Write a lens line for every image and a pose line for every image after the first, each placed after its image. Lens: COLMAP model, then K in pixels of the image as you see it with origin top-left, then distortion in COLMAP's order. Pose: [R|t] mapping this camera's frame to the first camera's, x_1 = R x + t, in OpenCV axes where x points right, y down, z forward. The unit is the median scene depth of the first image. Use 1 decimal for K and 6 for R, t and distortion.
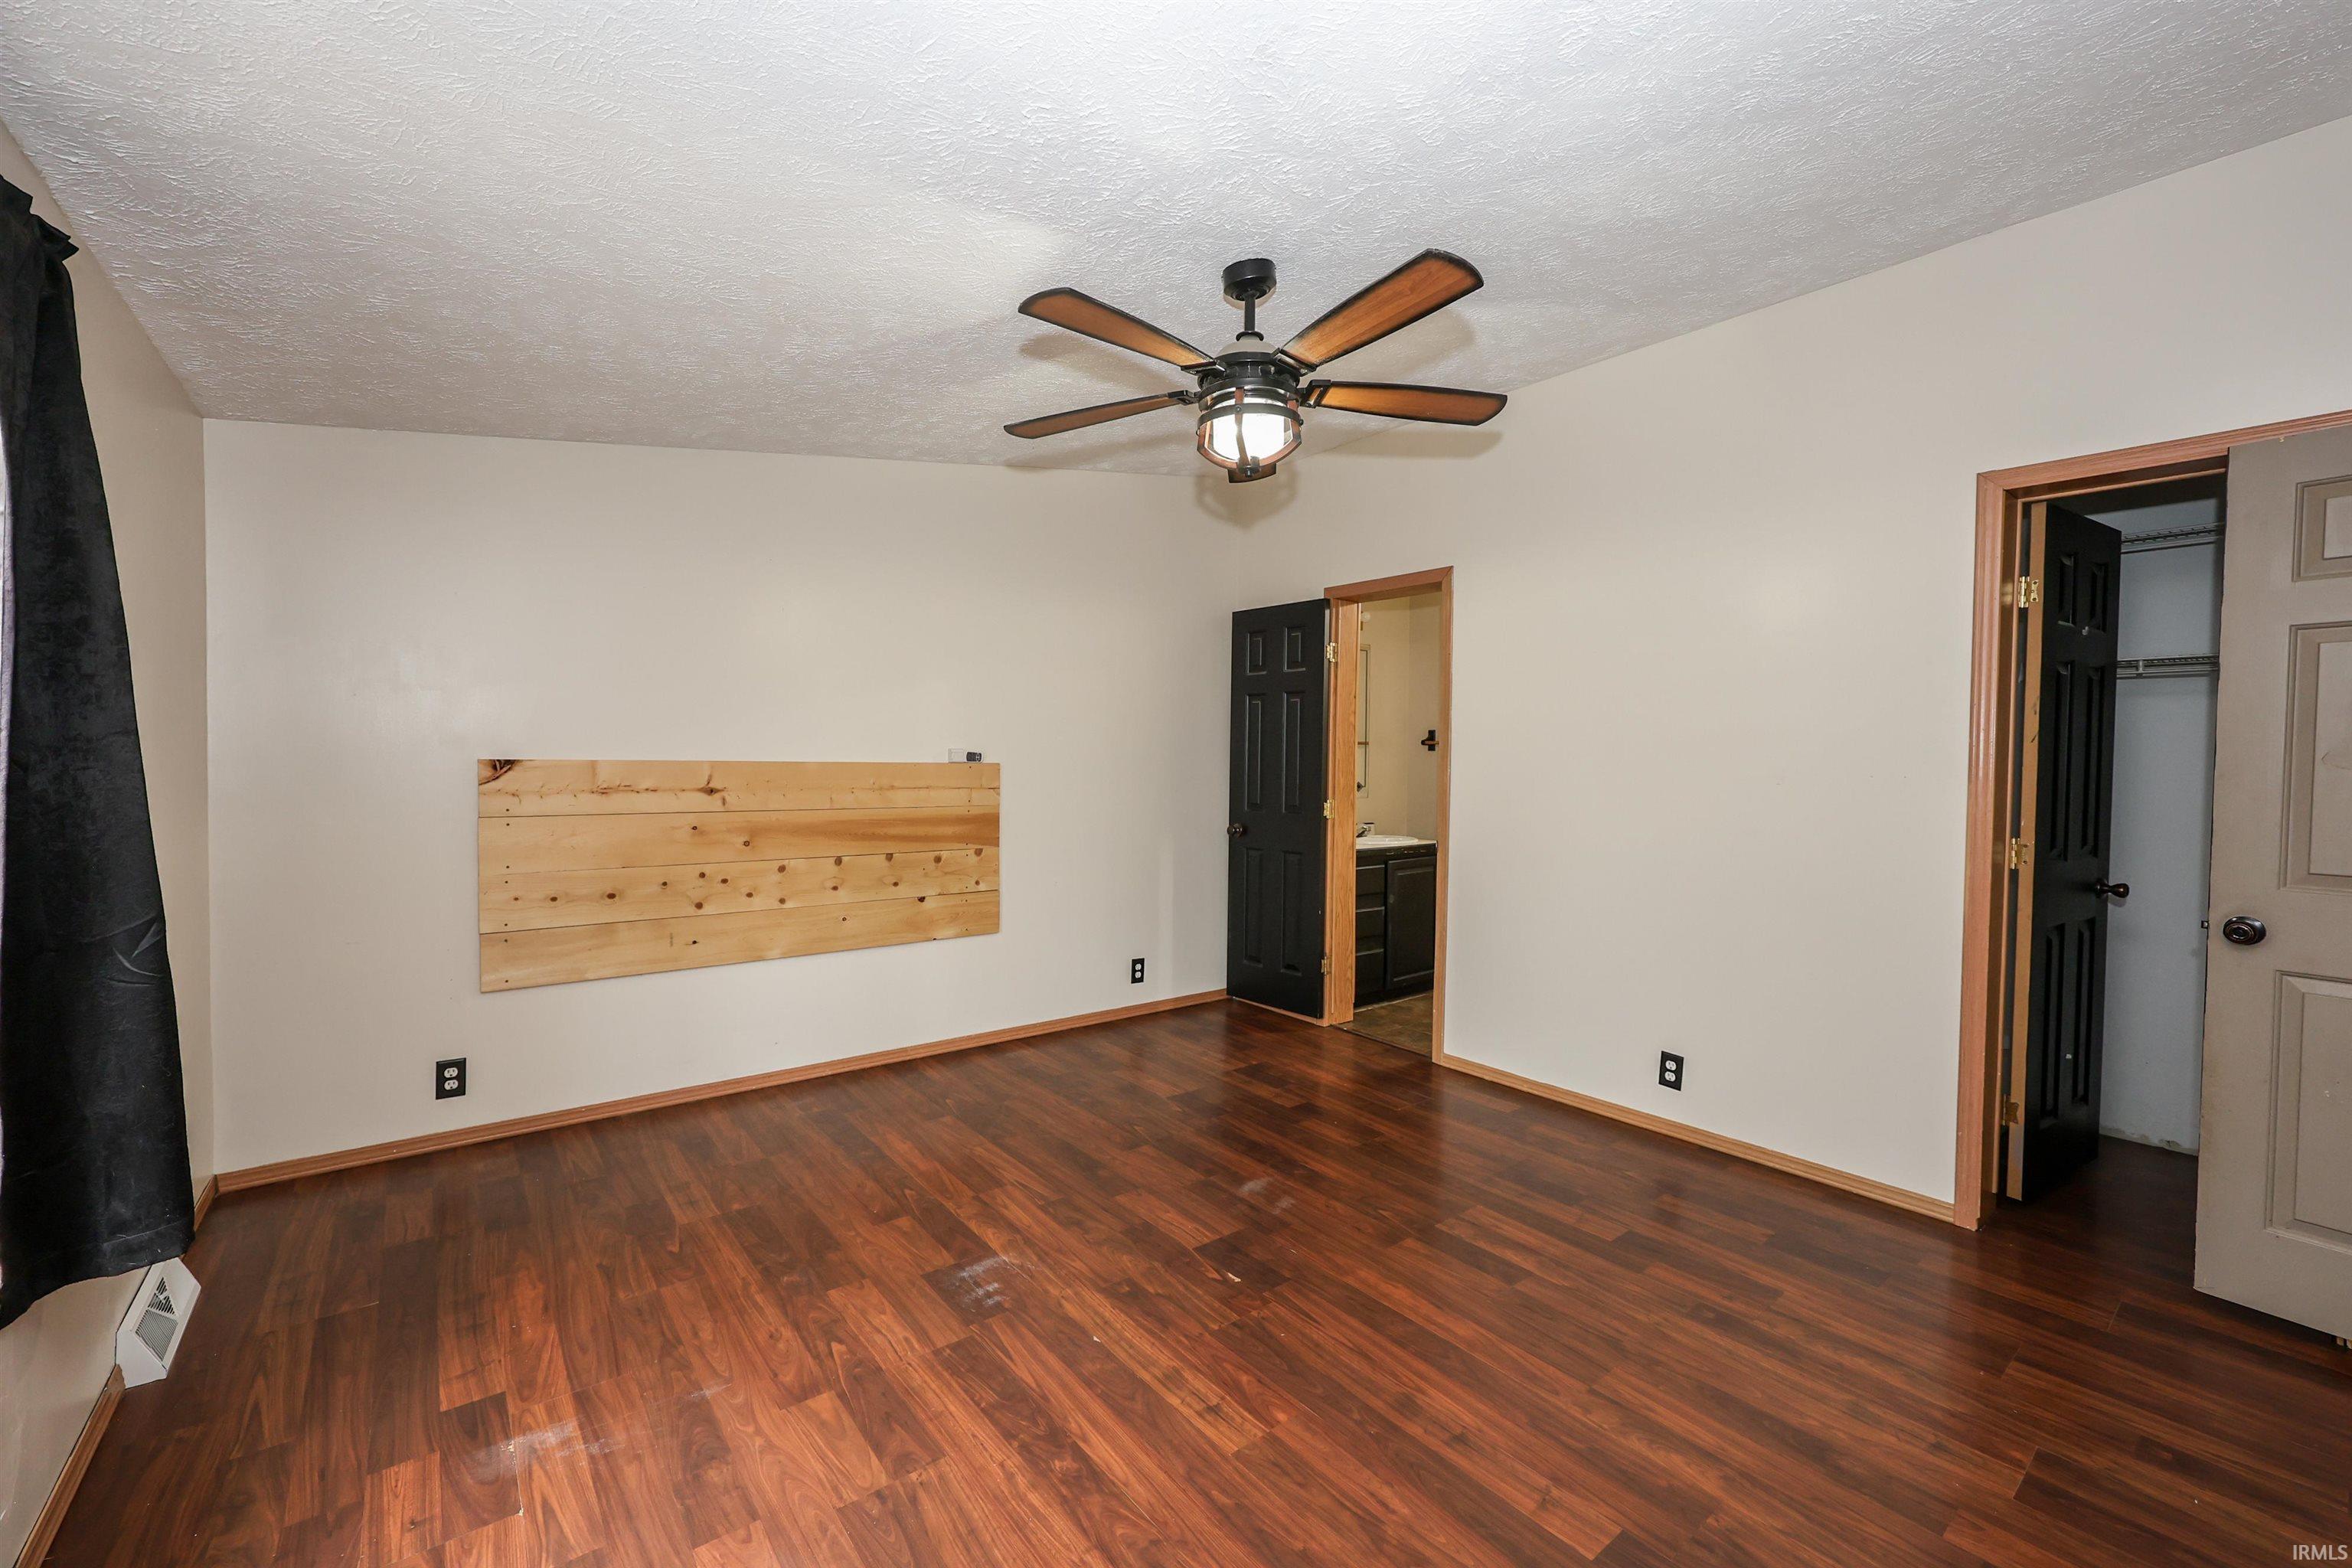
lens RADIAL K [[949.6, 0, 1180.5], [0, 949.6, 789.0], [0, 0, 1]] dist [0.002039, 0.001225]
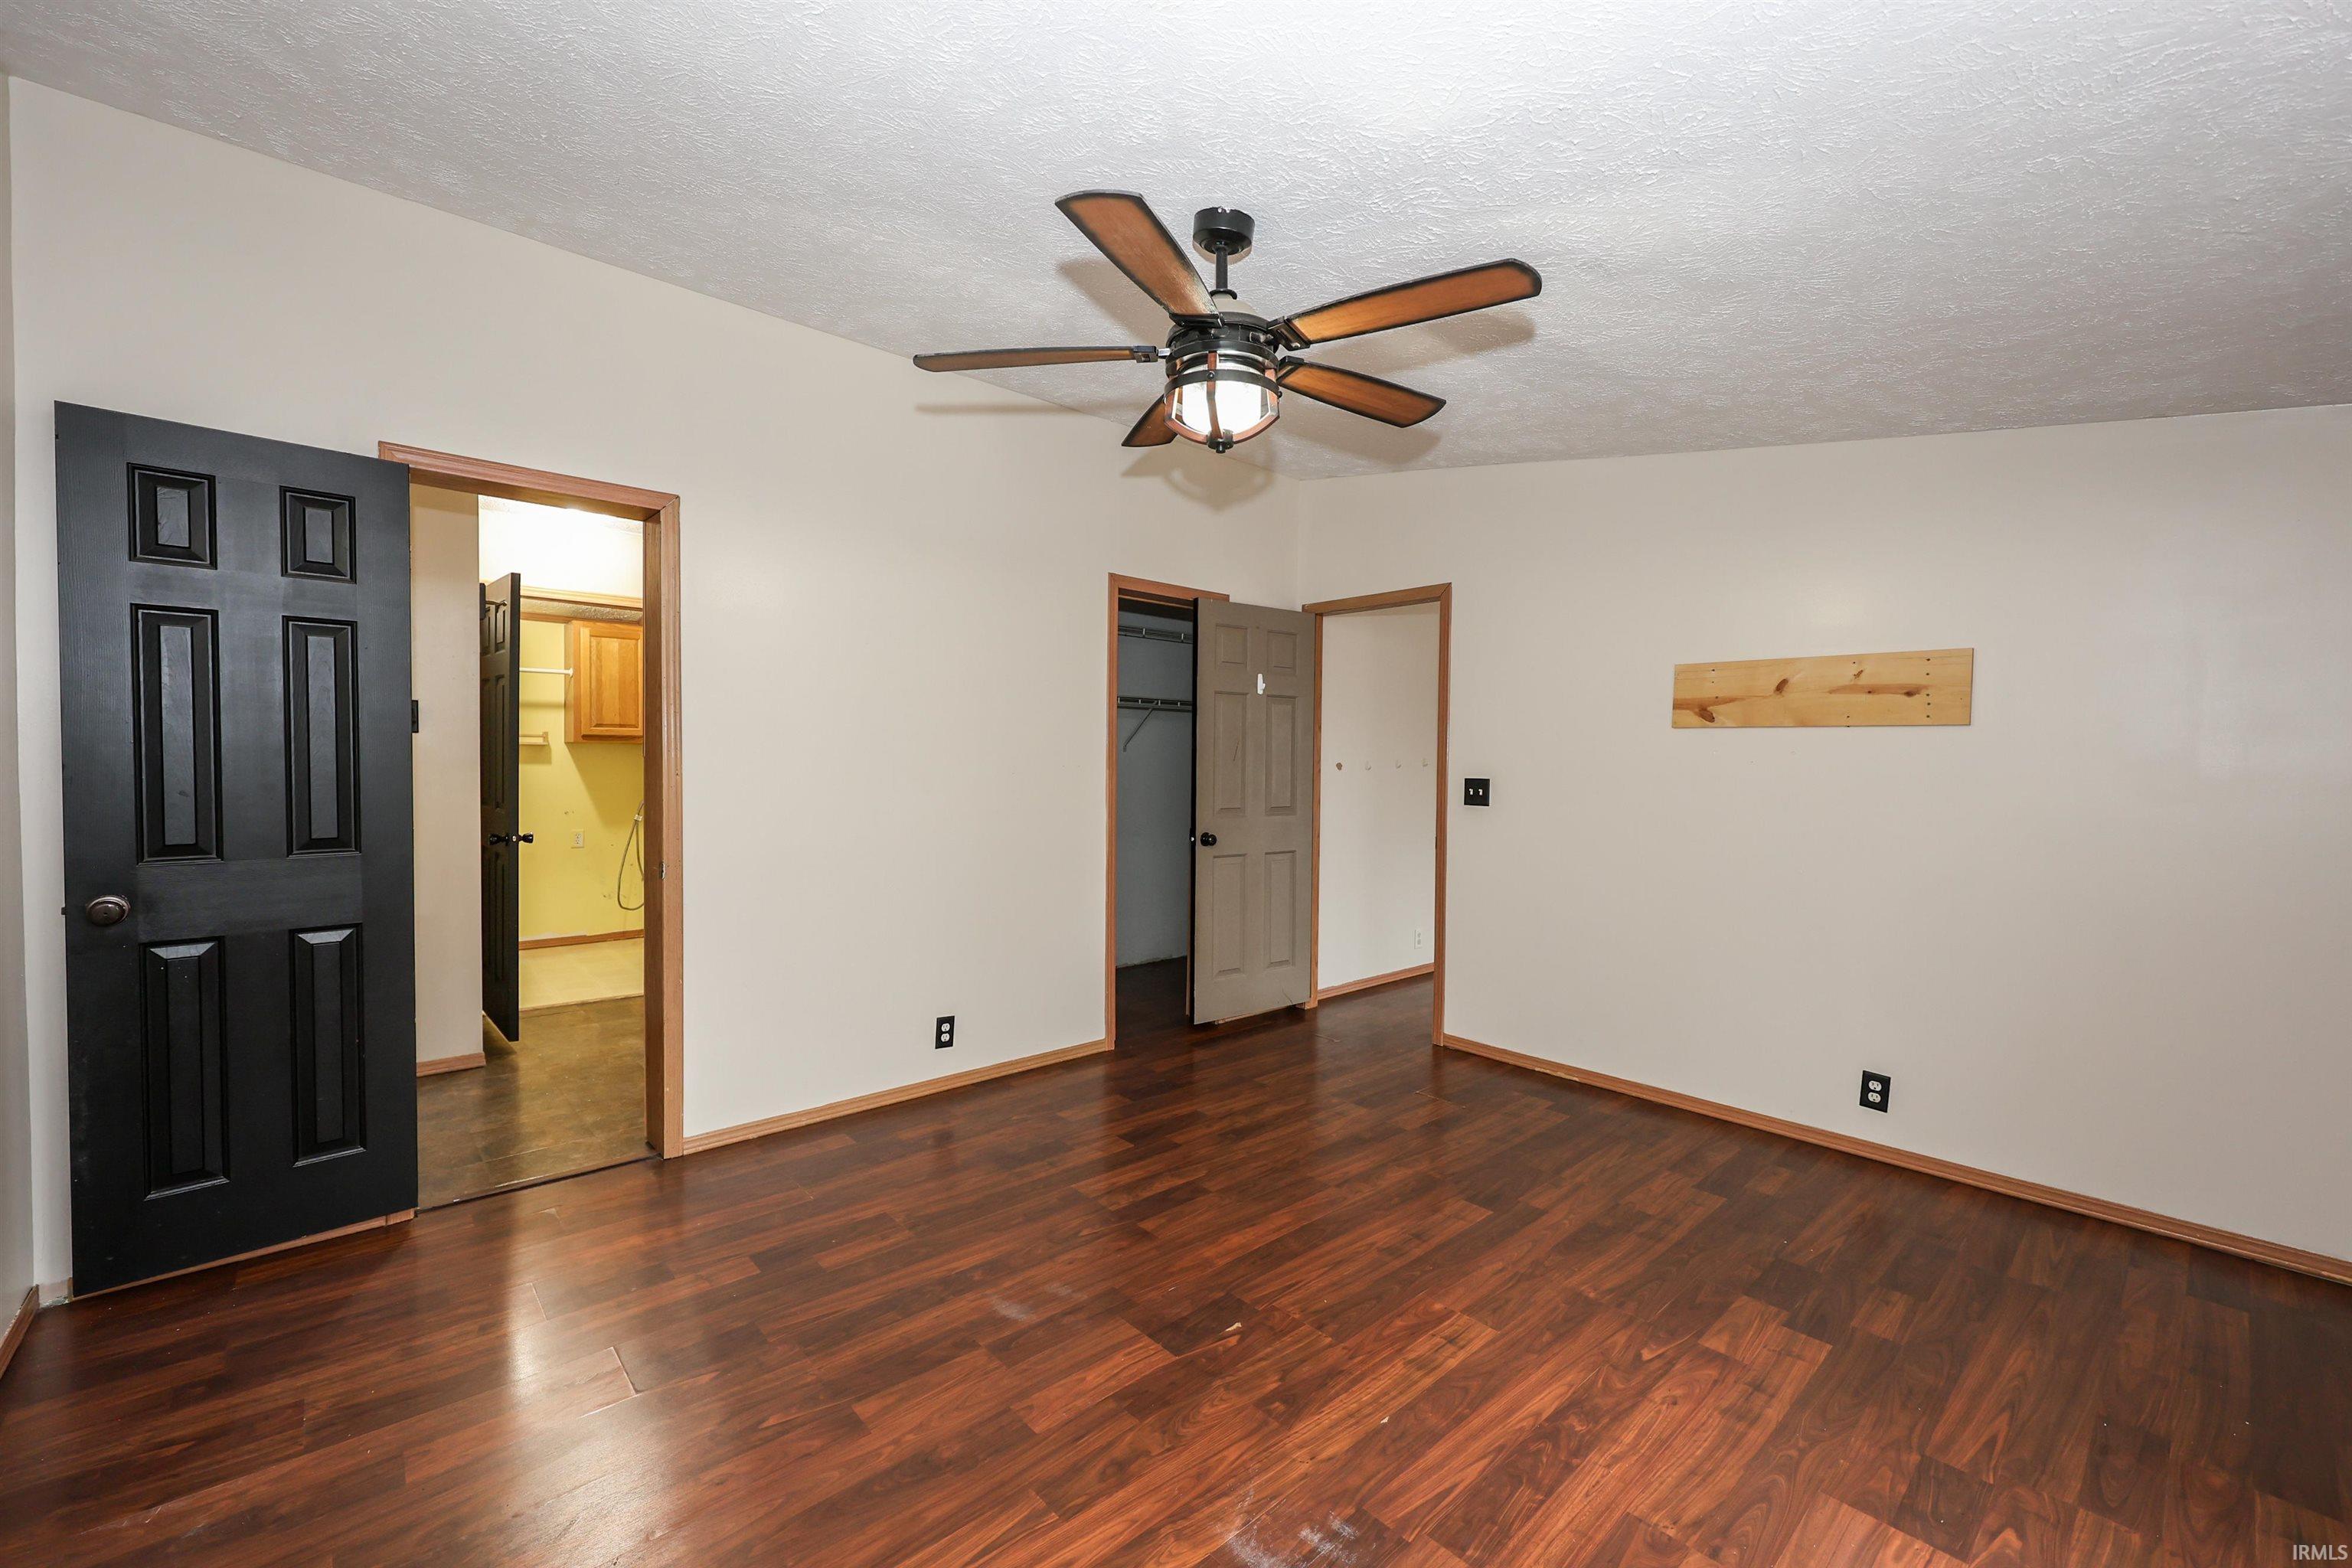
lens RADIAL K [[949.6, 0, 1174.2], [0, 949.6, 785.7], [0, 0, 1]] dist [0.002039, 0.001225]
pose [[-0.056129, -0.042646, 0.997512, -0.878961], [0.016772, 0.998906, 0.043649, -0.054275], [-0.998283, 0.019181, -0.055352, 1.152841]]
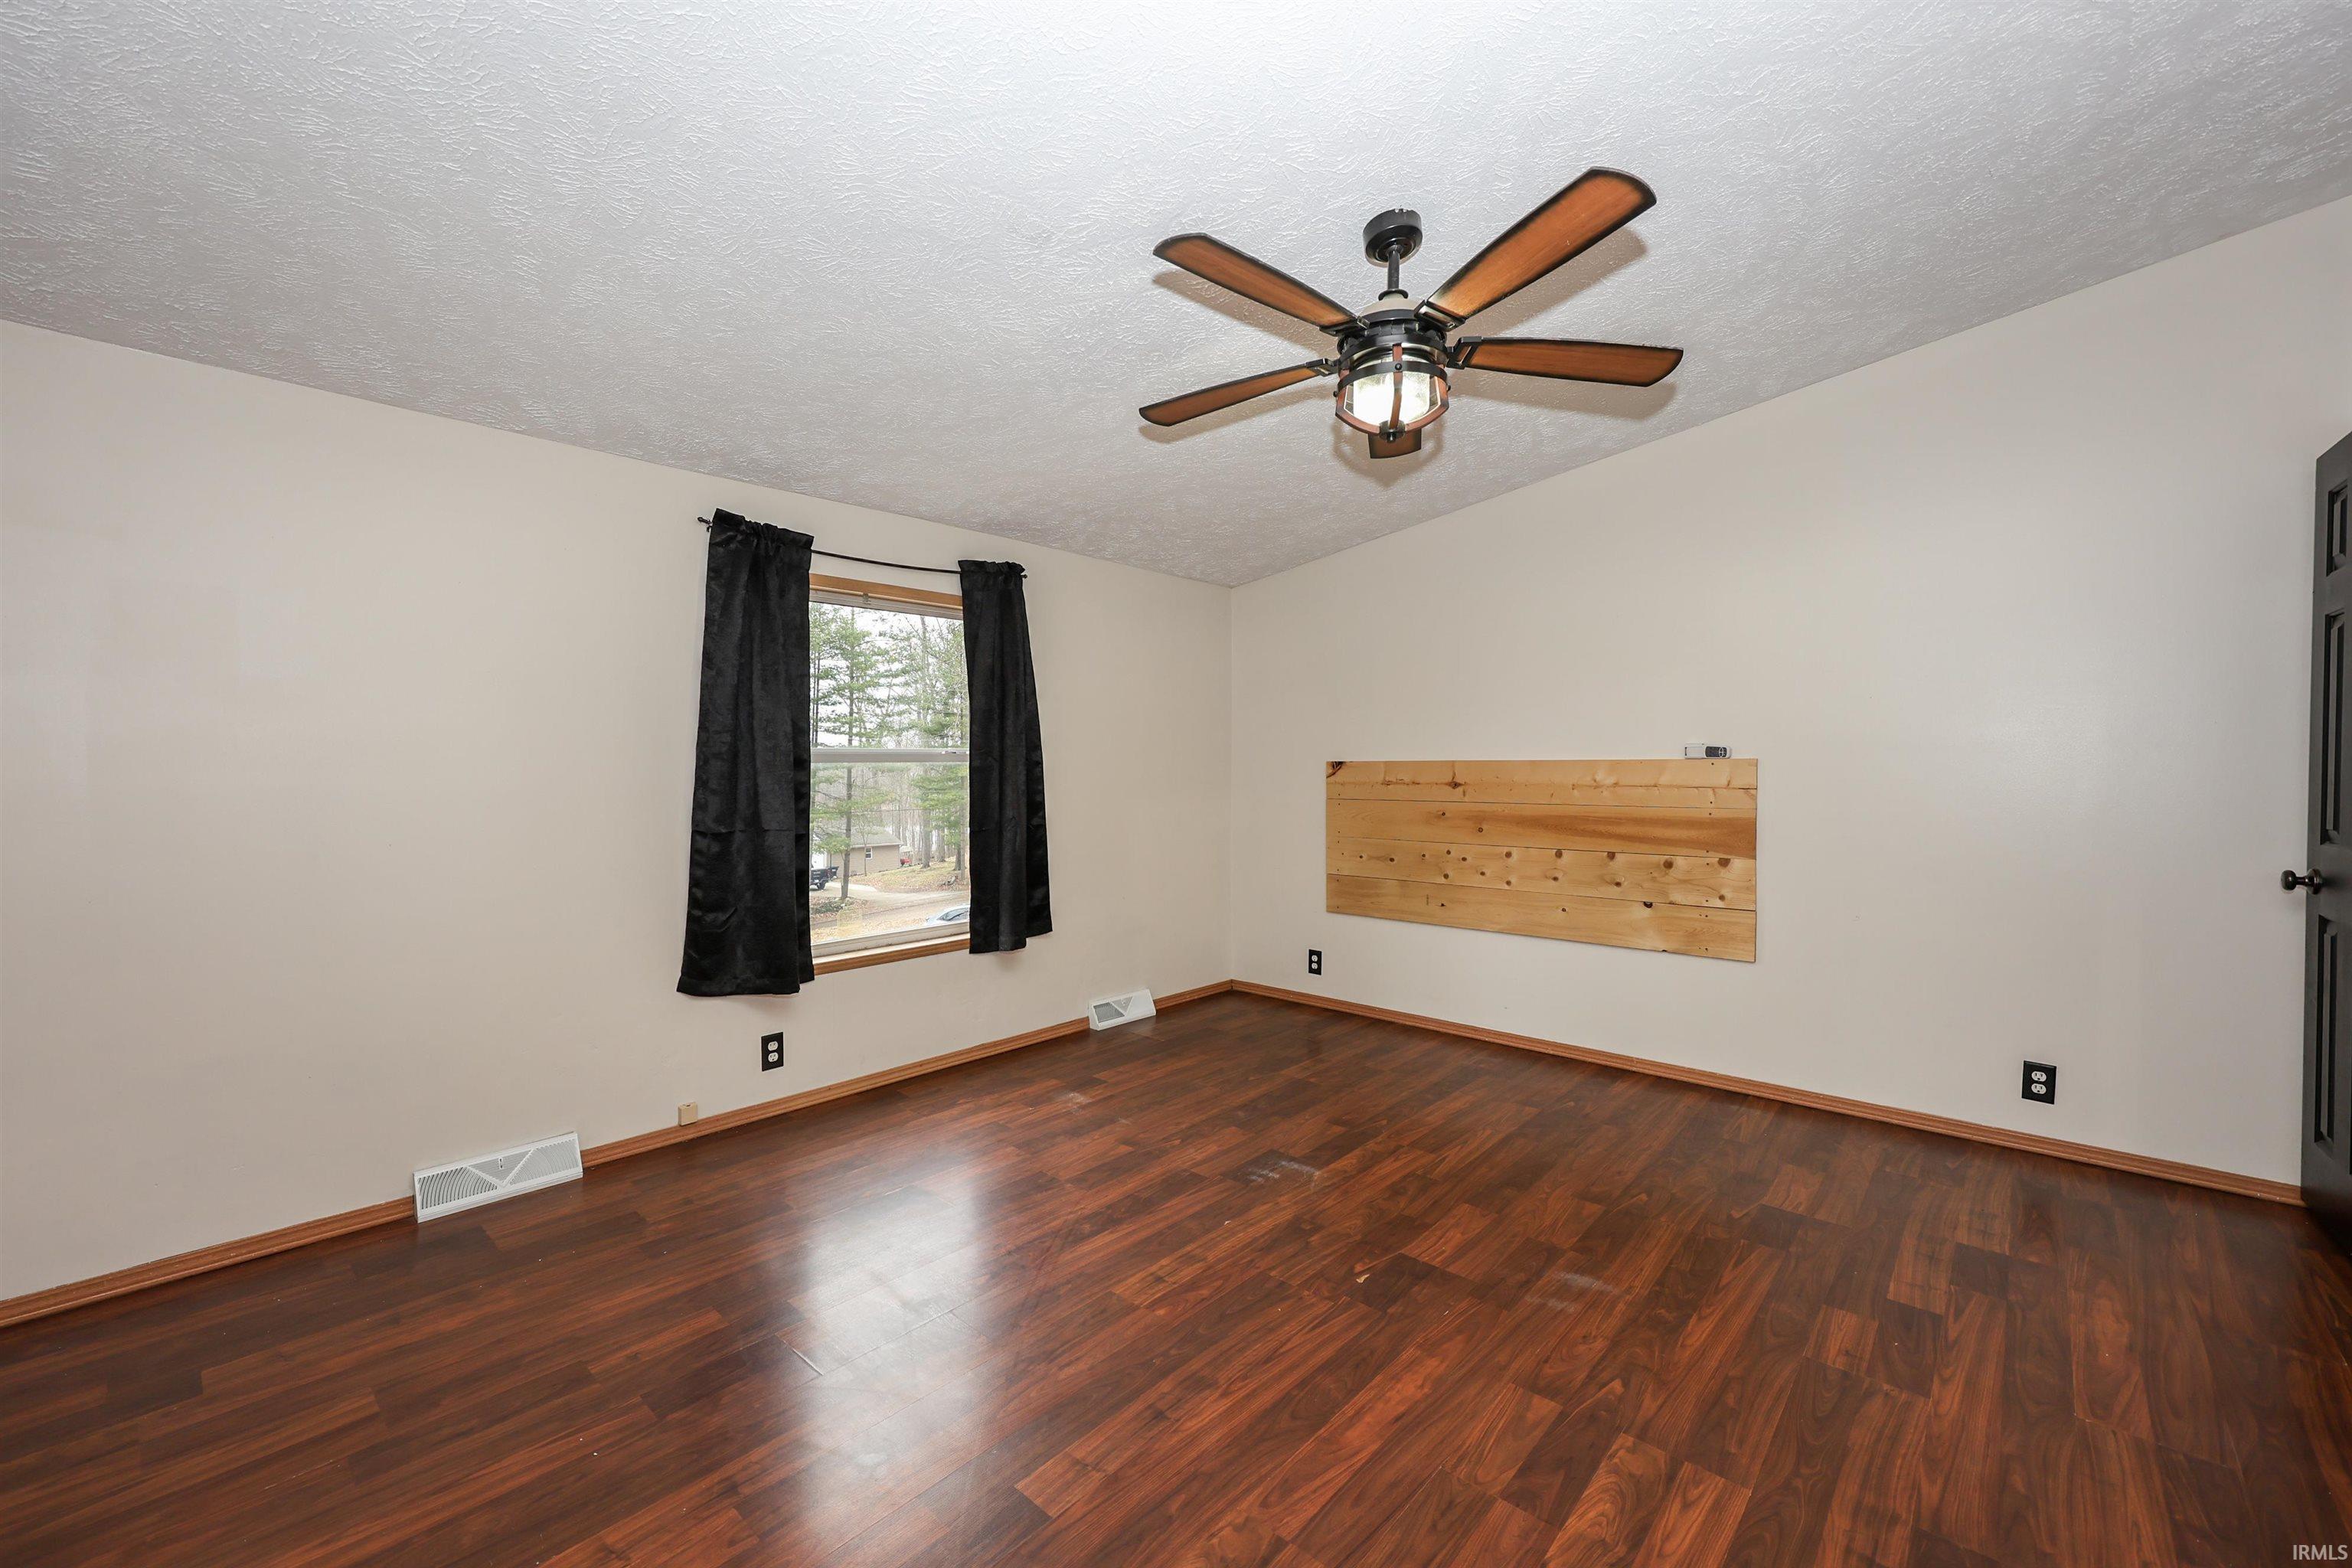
lens RADIAL K [[949.6, 0, 1172.8], [0, 949.6, 781.4], [0, 0, 1]] dist [0.002039, 0.001225]
pose [[0.159656, -0.000266, -0.987173, 1.023478], [-0.030260, 0.999529, -0.005163, 0.023105], [0.986709, 0.030696, 0.159572, 0.672408]]
